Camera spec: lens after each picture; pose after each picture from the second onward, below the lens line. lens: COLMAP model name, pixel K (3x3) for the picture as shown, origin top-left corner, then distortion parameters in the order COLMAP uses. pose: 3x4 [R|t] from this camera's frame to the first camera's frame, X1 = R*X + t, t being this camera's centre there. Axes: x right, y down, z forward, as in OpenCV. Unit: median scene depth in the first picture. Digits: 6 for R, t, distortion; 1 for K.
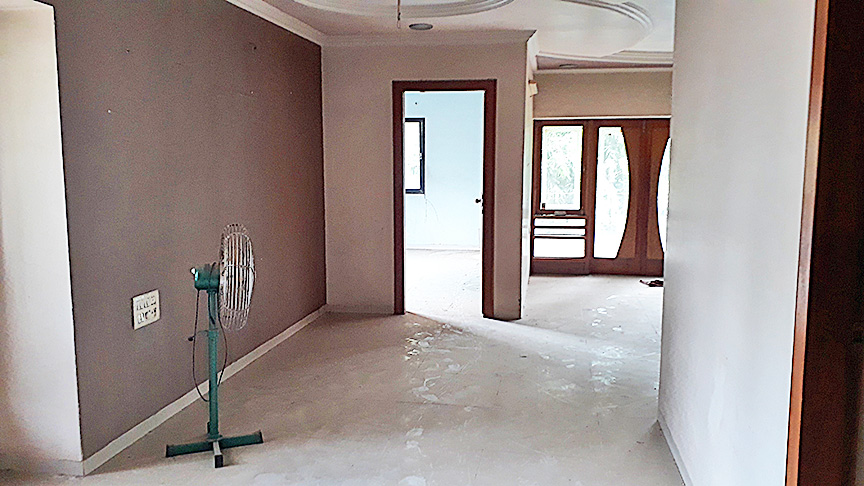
lens RADIAL K [[685.9, 0, 435.1], [0, 685.9, 244.1], [0, 0, 1]] dist [0.077700, -0.012078]
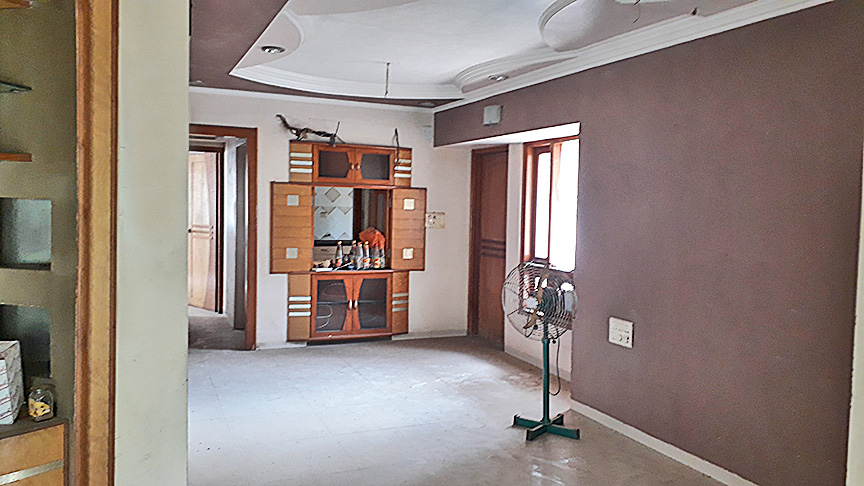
lens RADIAL K [[685.9, 0, 432.7], [0, 685.9, 242.4], [0, 0, 1]] dist [0.077700, -0.012078]
pose [[-0.840118, 0.007415, -0.542353, 0.543777], [-0.090798, 0.983875, 0.154099, -0.227701], [0.534750, 0.178706, -0.825898, 1.822989]]
